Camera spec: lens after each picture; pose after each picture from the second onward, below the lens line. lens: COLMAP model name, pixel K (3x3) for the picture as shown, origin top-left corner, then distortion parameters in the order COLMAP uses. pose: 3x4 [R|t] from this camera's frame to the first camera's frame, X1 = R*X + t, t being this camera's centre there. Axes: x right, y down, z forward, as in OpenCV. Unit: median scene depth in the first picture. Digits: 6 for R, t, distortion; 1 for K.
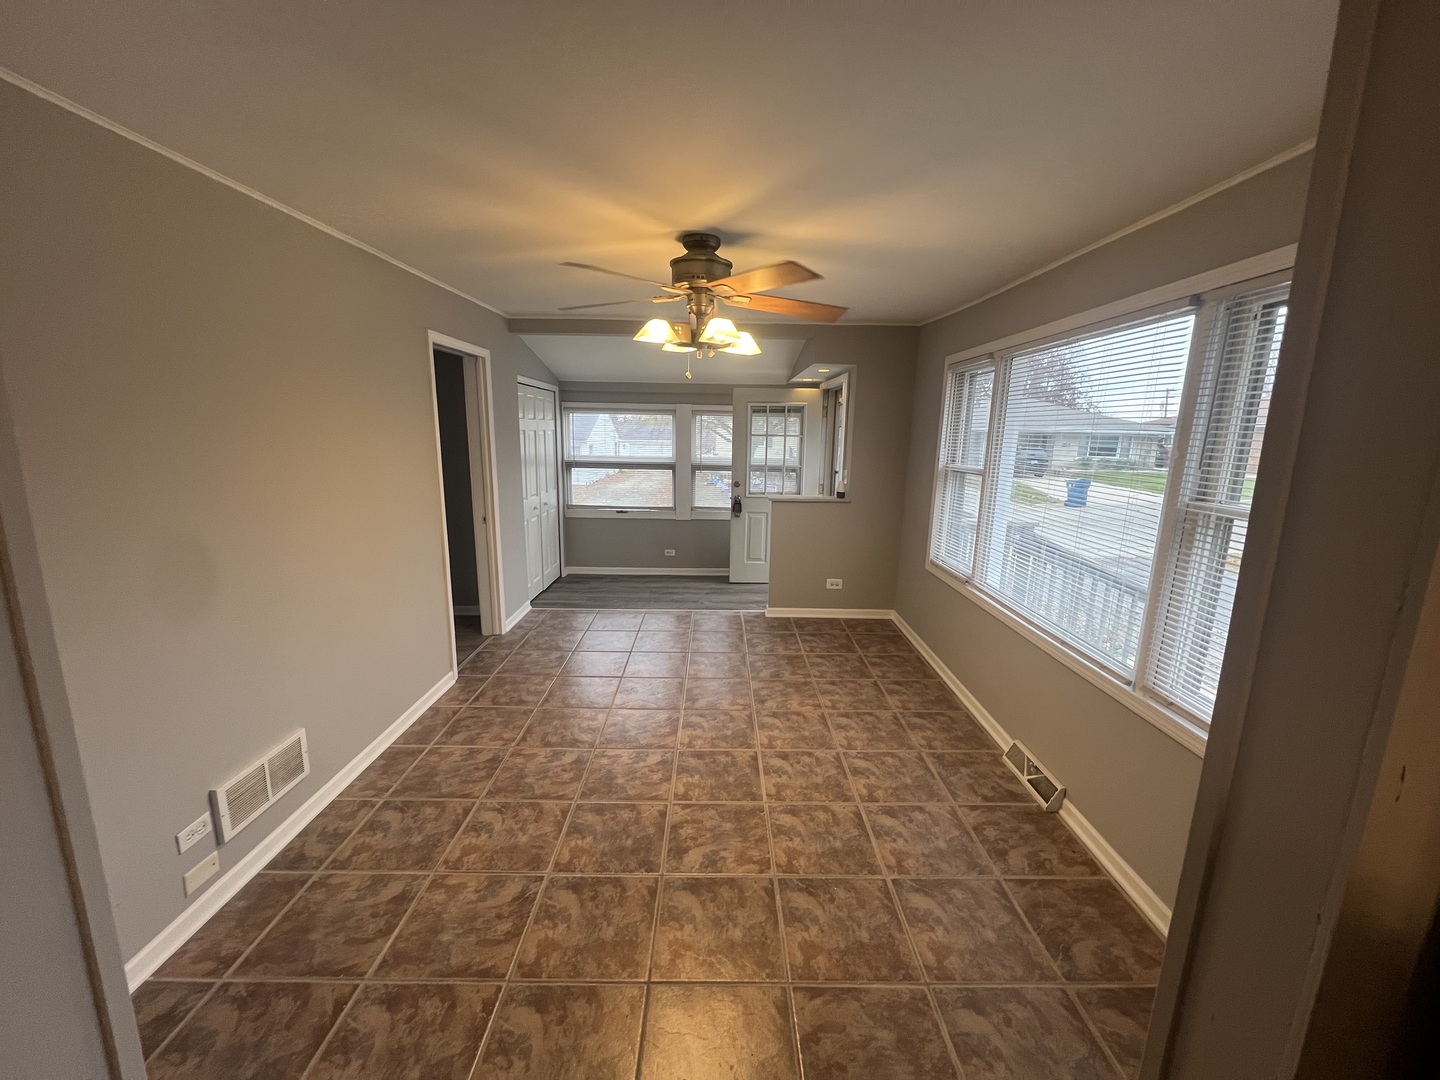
lens RADIAL K [[575.6, 0, 720.0], [0, 575.6, 540.0], [0, 0, 1]] dist [-0.001373, 0.000306]
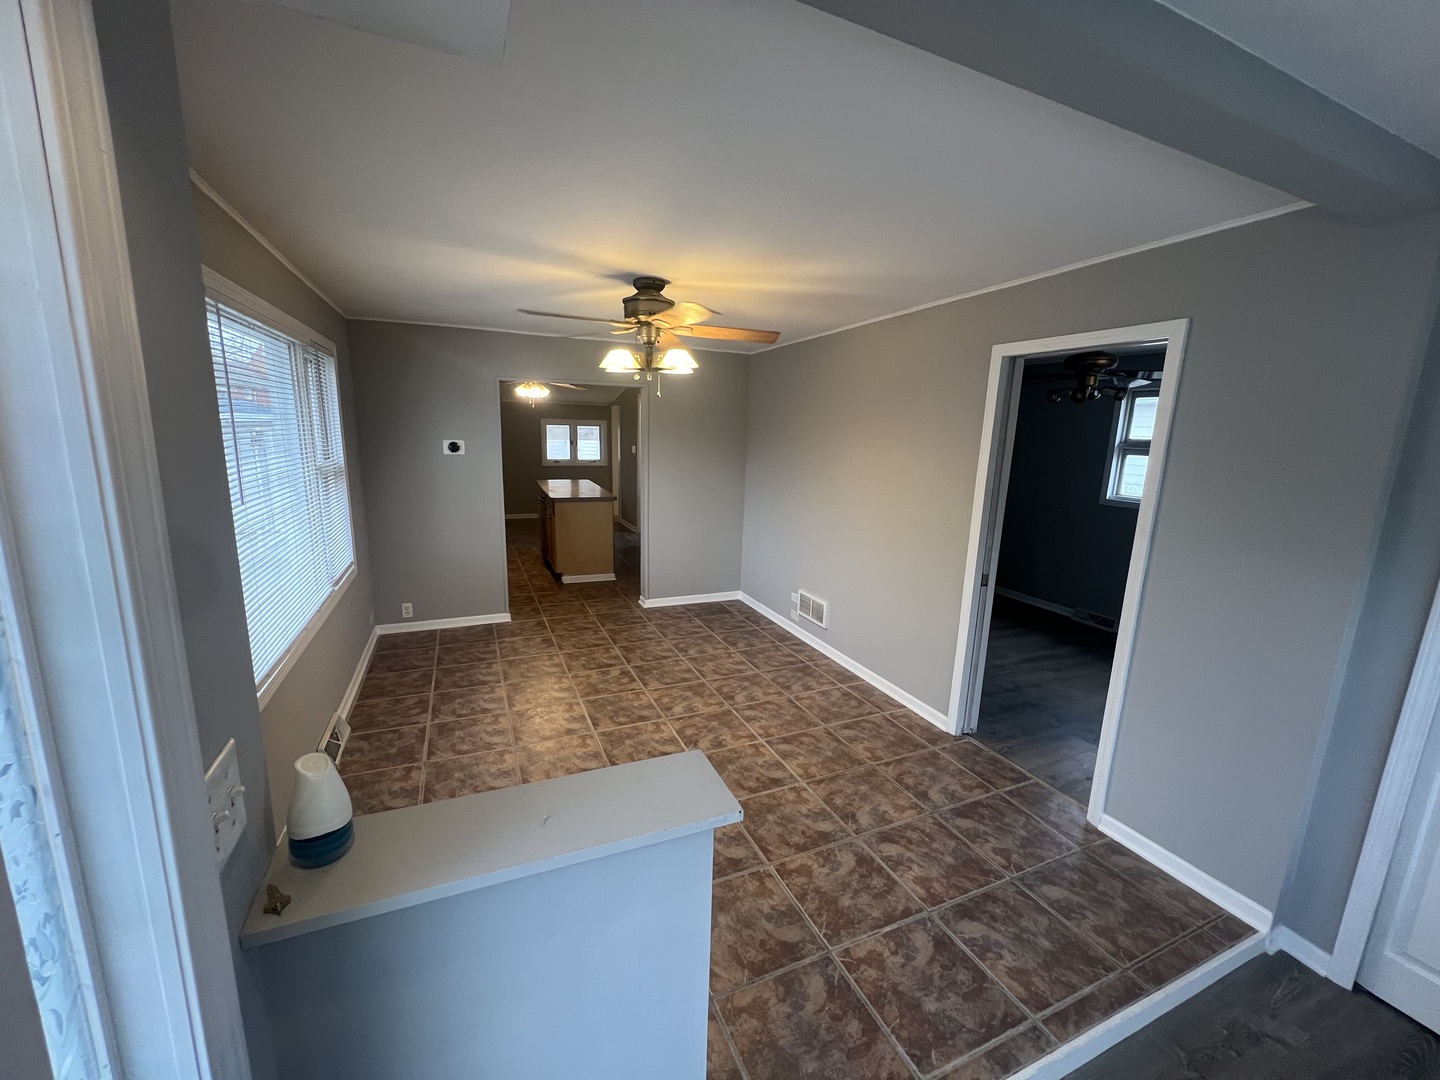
lens RADIAL K [[575.6, 0, 720.0], [0, 575.6, 540.0], [0, 0, 1]] dist [-0.001373, 0.000306]
pose [[-0.915980, 0.027930, -0.400250, 0.316128], [-0.123316, 0.929690, 0.347086, -0.435916], [0.381803, 0.367281, -0.848134, 2.177402]]
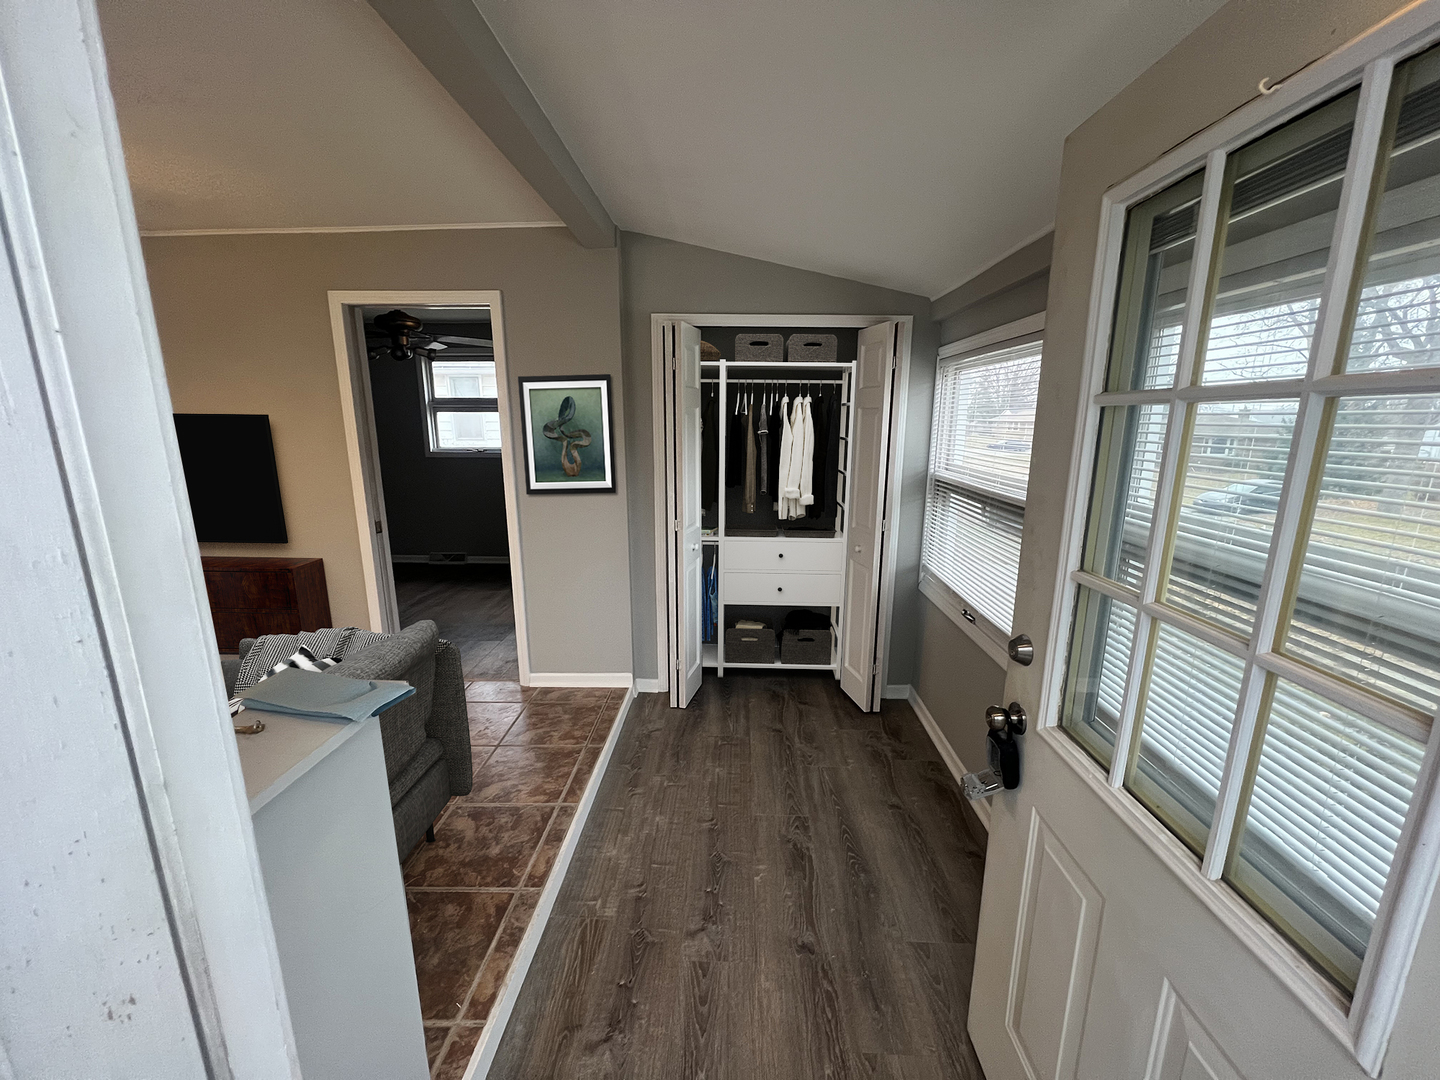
lens RADIAL K [[575.6, 0, 720.0], [0, 575.6, 540.0], [0, 0, 1]] dist [-0.001373, 0.000306]
pose [[-0.043153, 0.191733, -0.980498, 0.524531], [-0.192856, 0.961355, 0.196477, -0.363609], [0.980278, 0.197574, -0.004509, 2.127899]]
